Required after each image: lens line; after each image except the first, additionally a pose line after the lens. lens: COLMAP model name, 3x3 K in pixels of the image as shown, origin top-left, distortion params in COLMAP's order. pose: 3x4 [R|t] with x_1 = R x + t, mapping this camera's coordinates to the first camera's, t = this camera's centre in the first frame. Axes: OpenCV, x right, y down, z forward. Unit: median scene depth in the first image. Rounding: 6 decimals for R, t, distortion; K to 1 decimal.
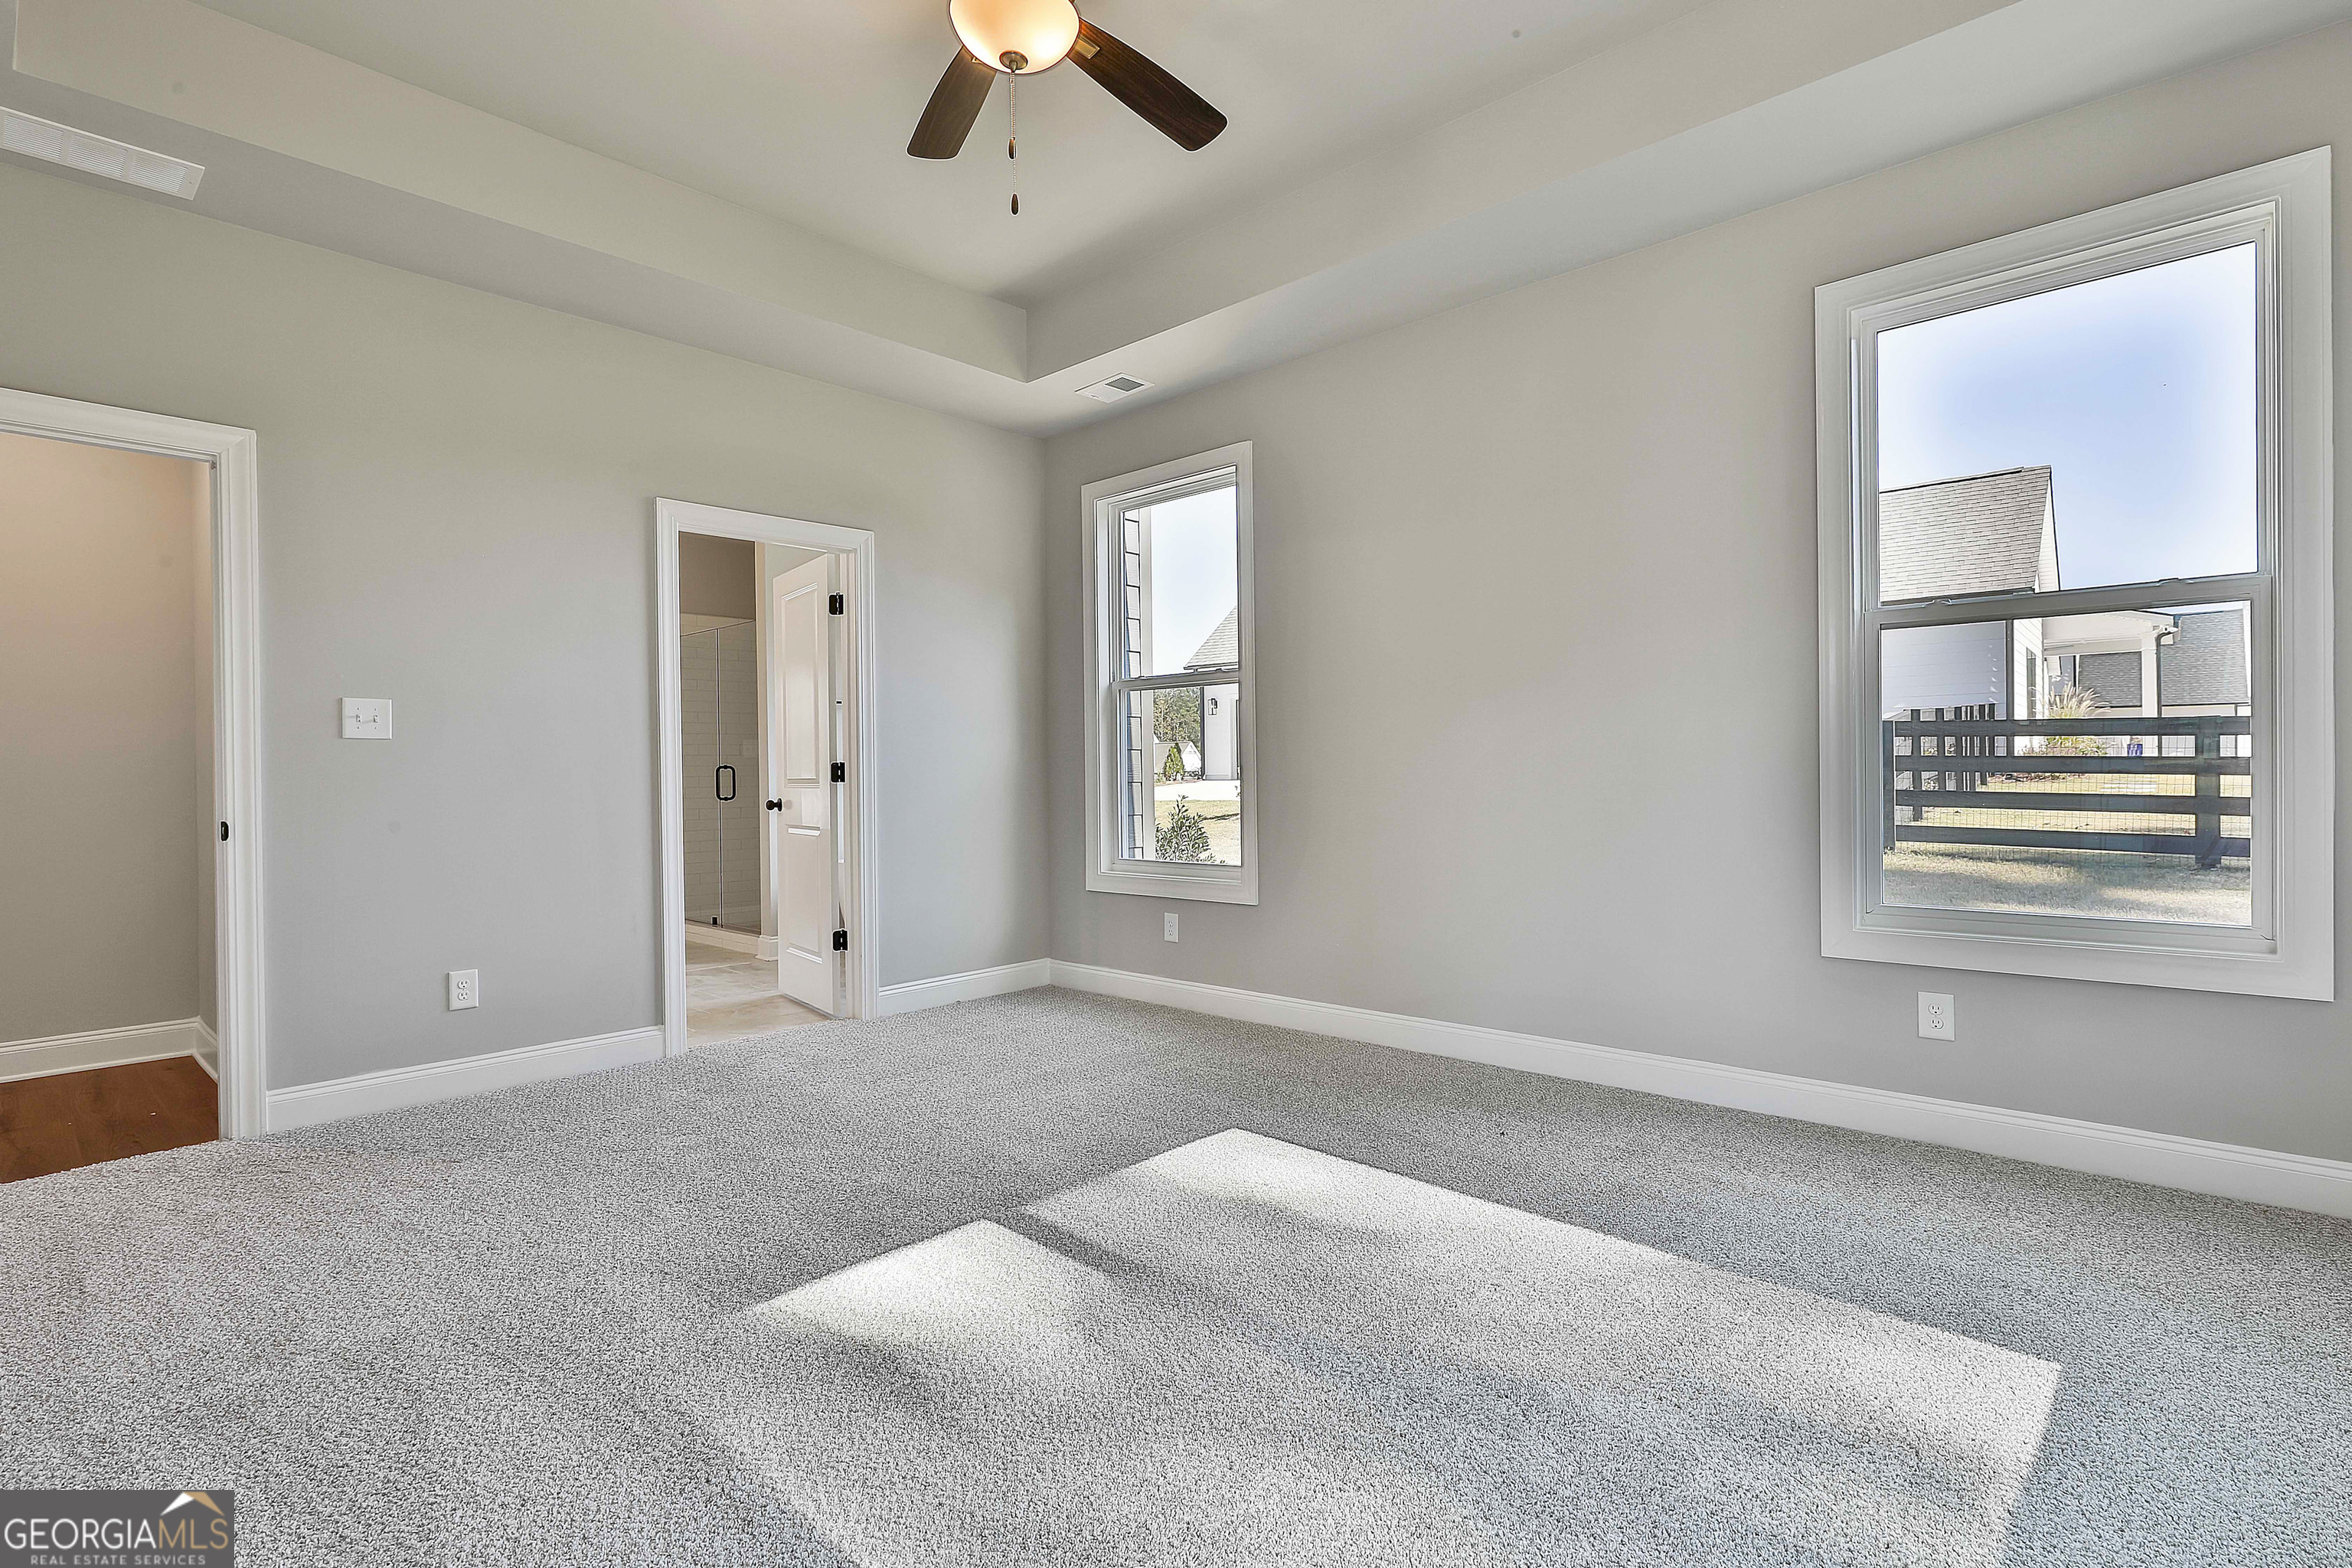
lens RADIAL K [[1129.2, 0, 1178.6], [0, 1129.2, 762.6], [0, 0, 1]] dist [0.002110, 0.001563]
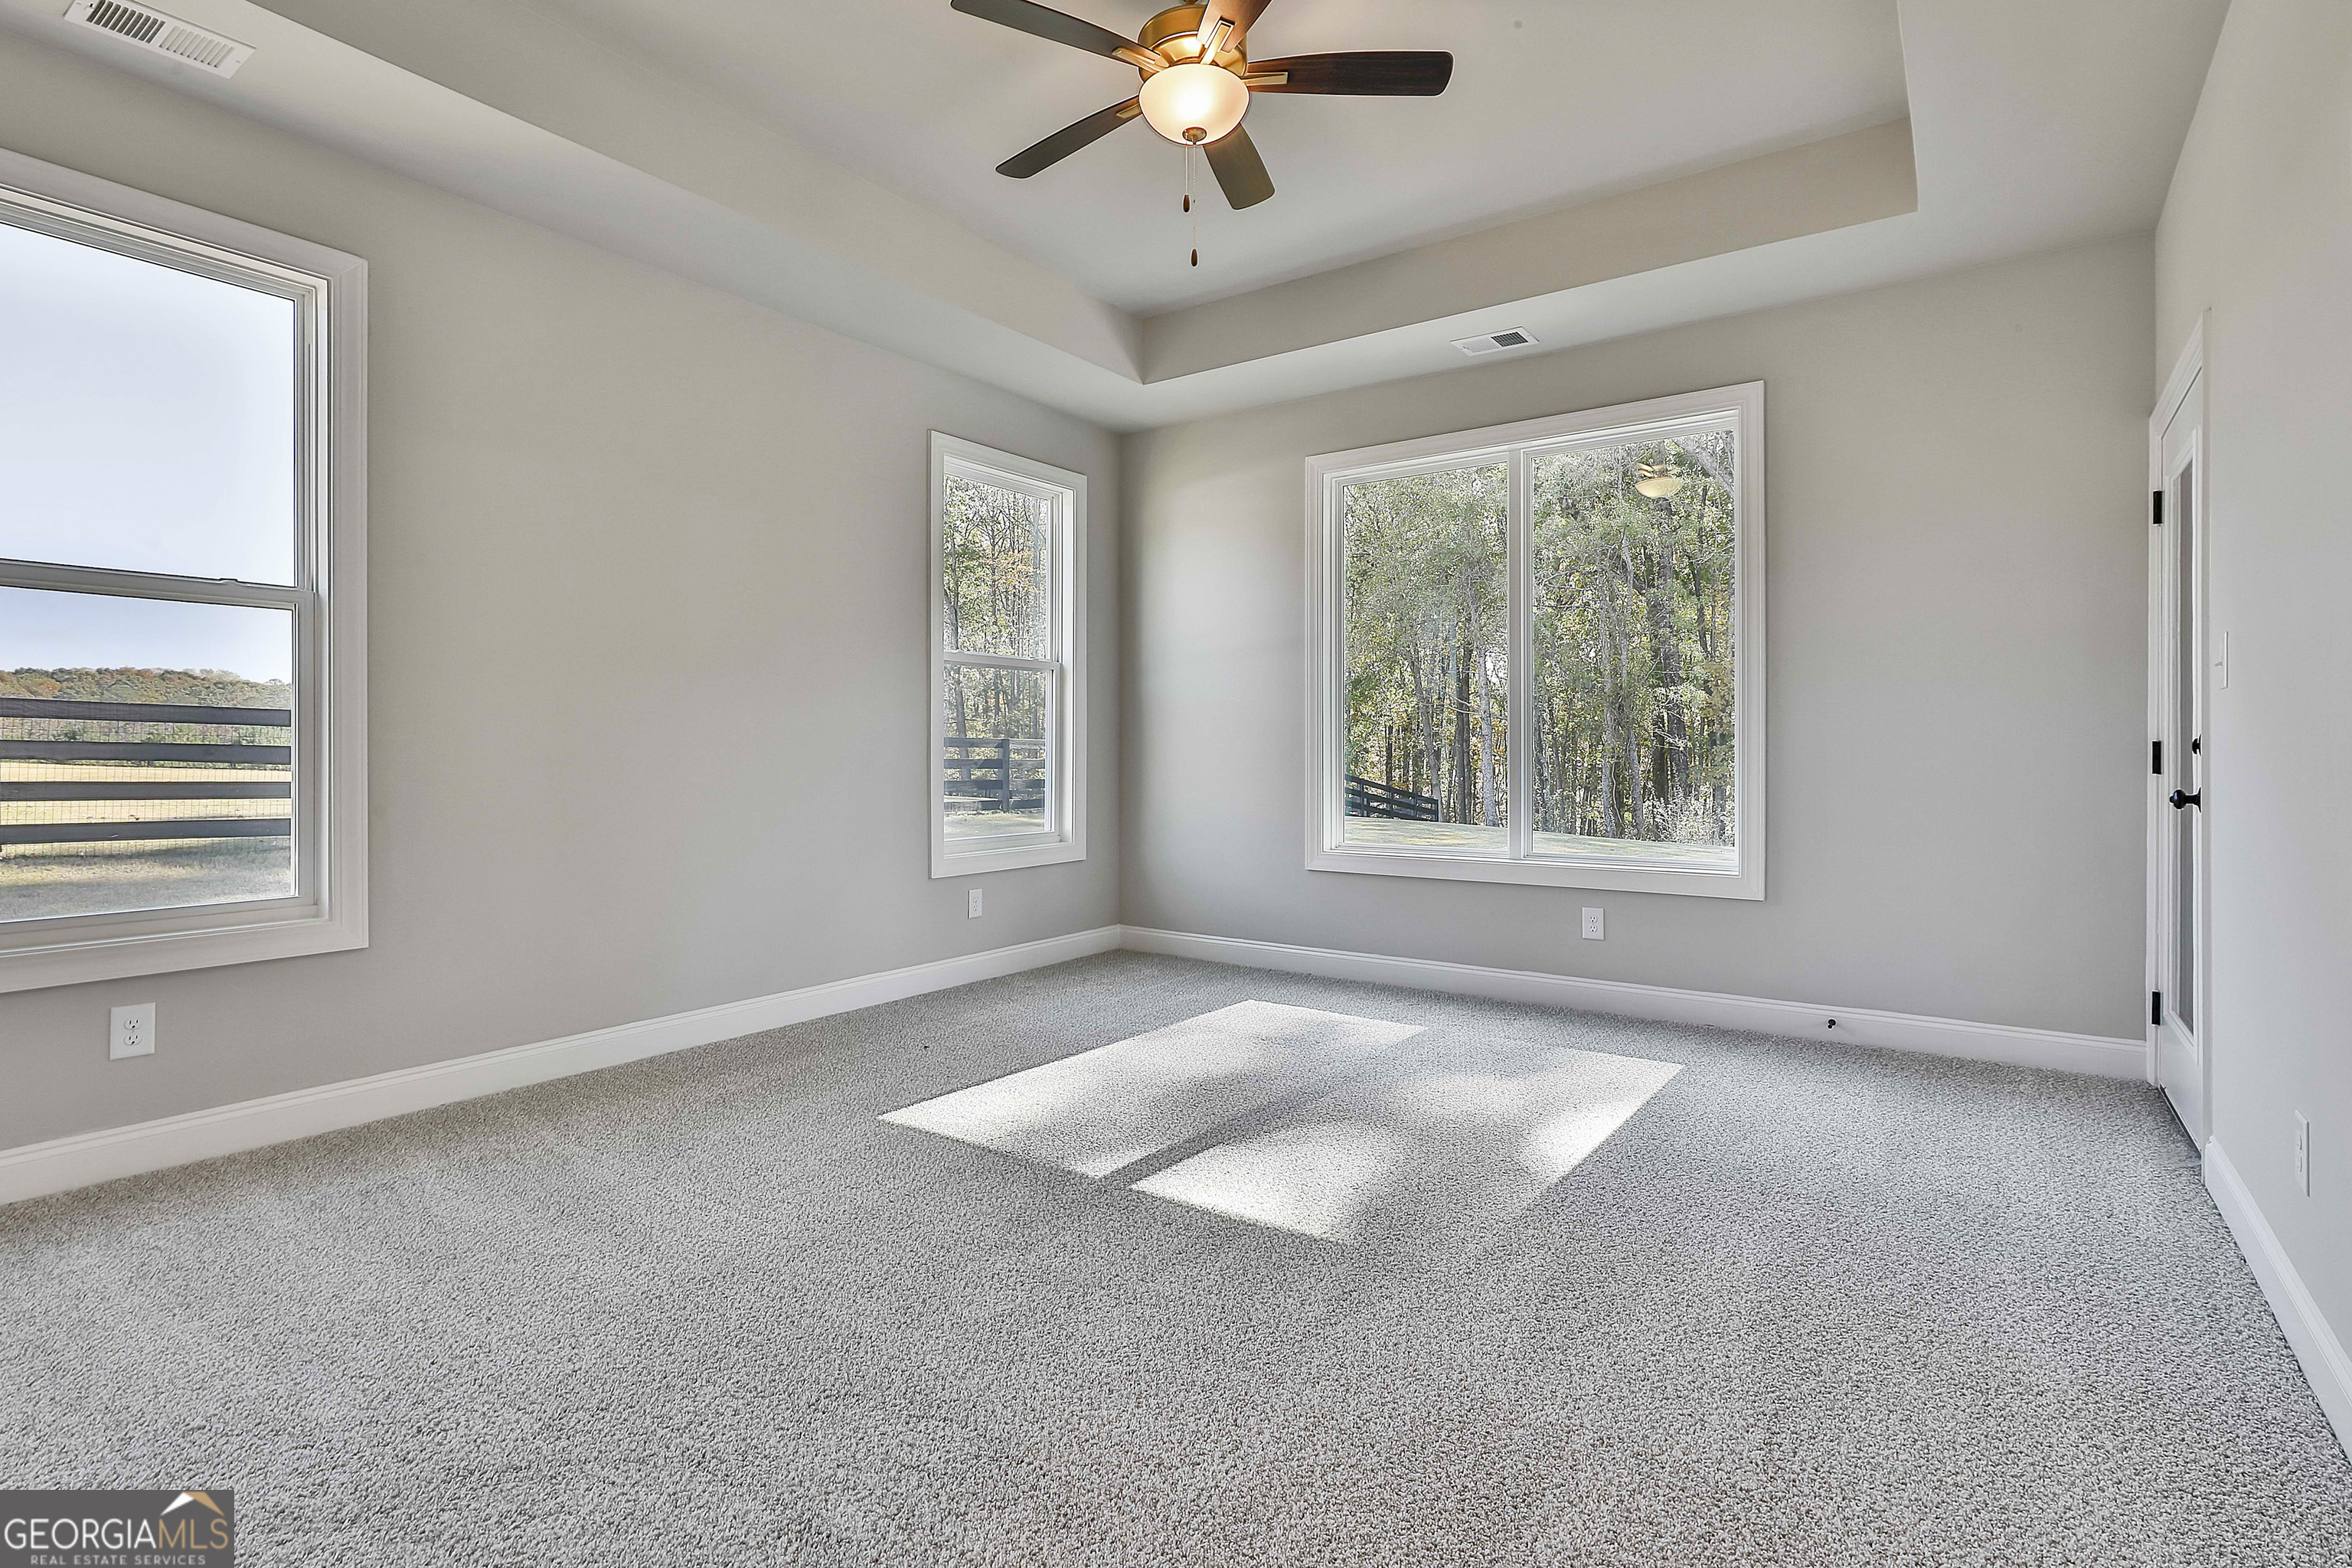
lens RADIAL K [[1144.7, 0, 1176.5], [0, 1144.7, 767.7], [0, 0, 1]] dist [-0.000684, 0.000709]
pose [[-0.154132, -0.001194, 0.988050, -0.631365], [-0.011189, 0.999937, -0.000537, 0.012825], [-0.987987, -0.011139, -0.154135, 0.588492]]
